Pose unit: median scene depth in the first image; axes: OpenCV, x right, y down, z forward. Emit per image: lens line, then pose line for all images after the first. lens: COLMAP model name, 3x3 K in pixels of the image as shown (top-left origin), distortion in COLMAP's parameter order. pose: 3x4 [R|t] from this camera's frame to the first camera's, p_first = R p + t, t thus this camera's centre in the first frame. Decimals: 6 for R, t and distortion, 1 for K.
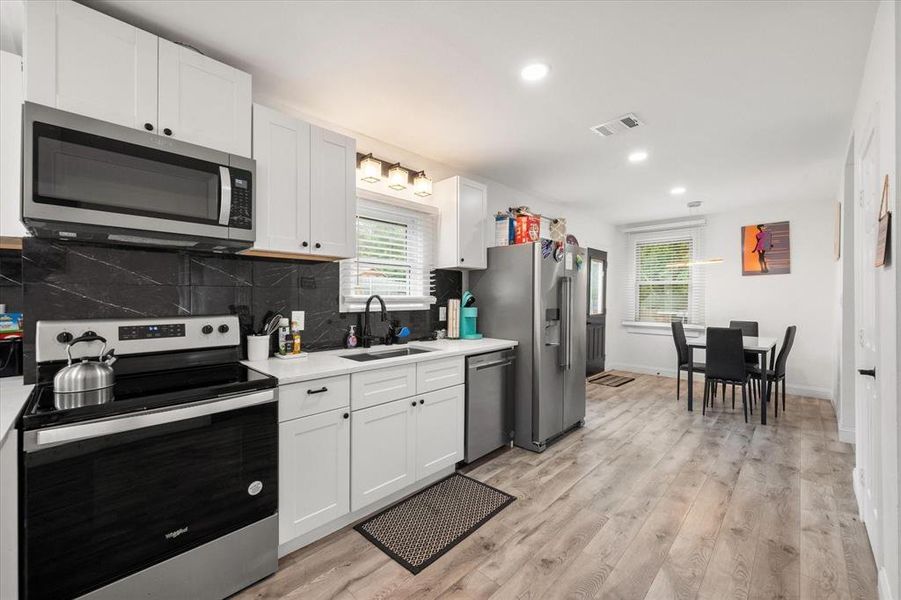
lens RADIAL K [[358.7, 0, 448.7], [0, 358.7, 306.9], [0, 0, 1]] dist [-0.002468, 0.000646]
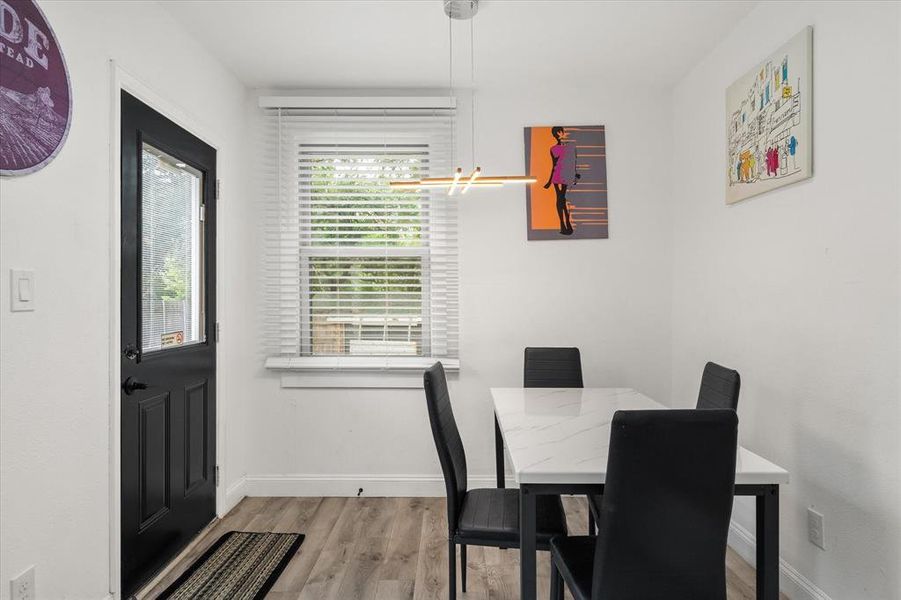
lens RADIAL K [[501.4, 0, 450.7], [0, 501.4, 301.1], [0, 0, 1]] dist [0.001538, 0.001456]
pose [[0.713804, -0.003898, 0.700335, 0.638289], [0.020060, 0.999688, -0.014882, -0.010820], [-0.700058, 0.024671, 0.713659, 1.235324]]
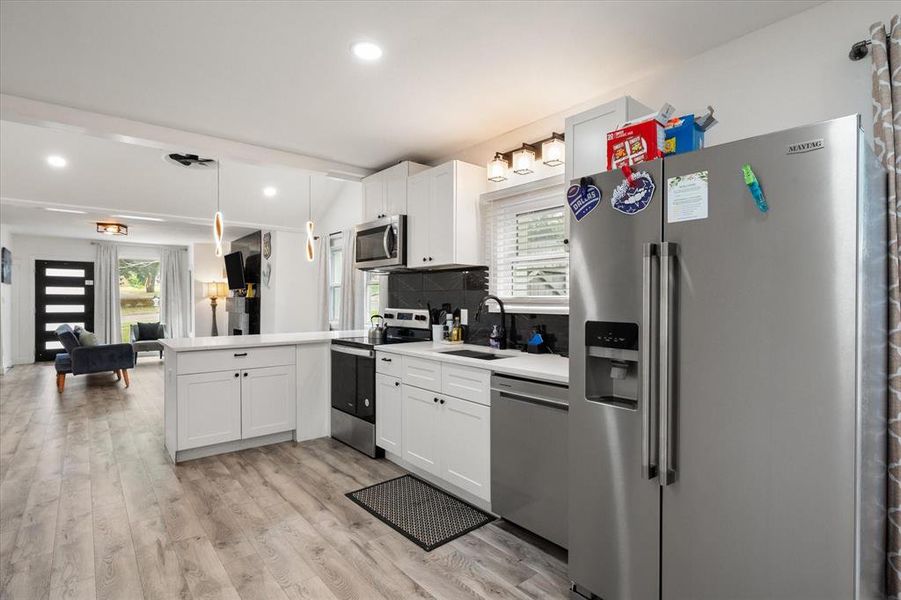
lens RADIAL K [[441.1, 0, 451.9], [0, 441.1, 306.3], [0, 0, 1]] dist [-0.002164, -0.003940]
pose [[-0.094038, 0.015644, -0.995446, 1.005072], [-0.025802, 0.999502, 0.018146, -0.022202], [0.995234, 0.027391, -0.093587, 0.992391]]
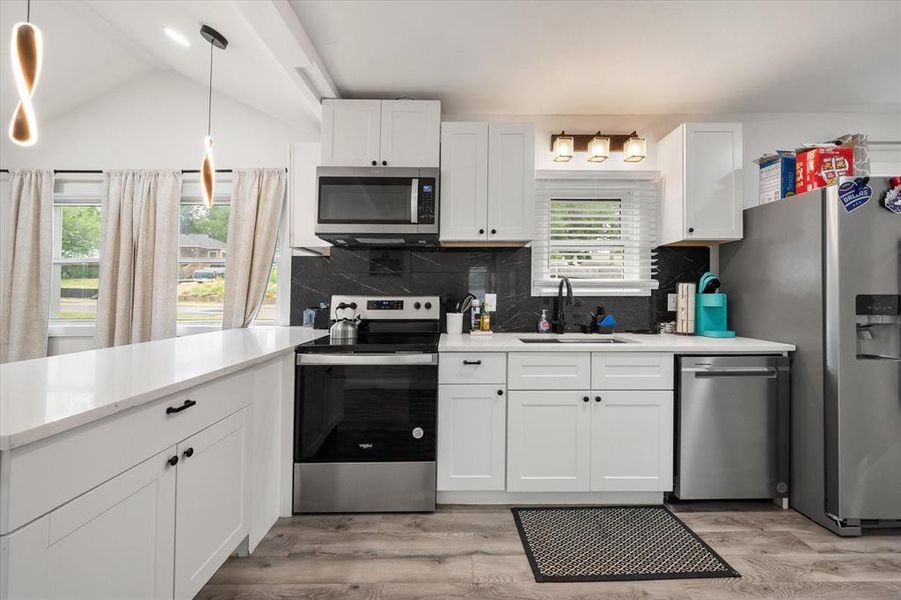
lens RADIAL K [[358.7, 0, 452.5], [0, 358.7, 291.1], [0, 0, 1]] dist [-0.002468, 0.000646]
pose [[0.704076, -0.007273, -0.710088, 0.253128], [-0.018532, 0.999419, -0.028611, 0.033610], [0.709883, 0.033304, 0.703532, 0.126199]]
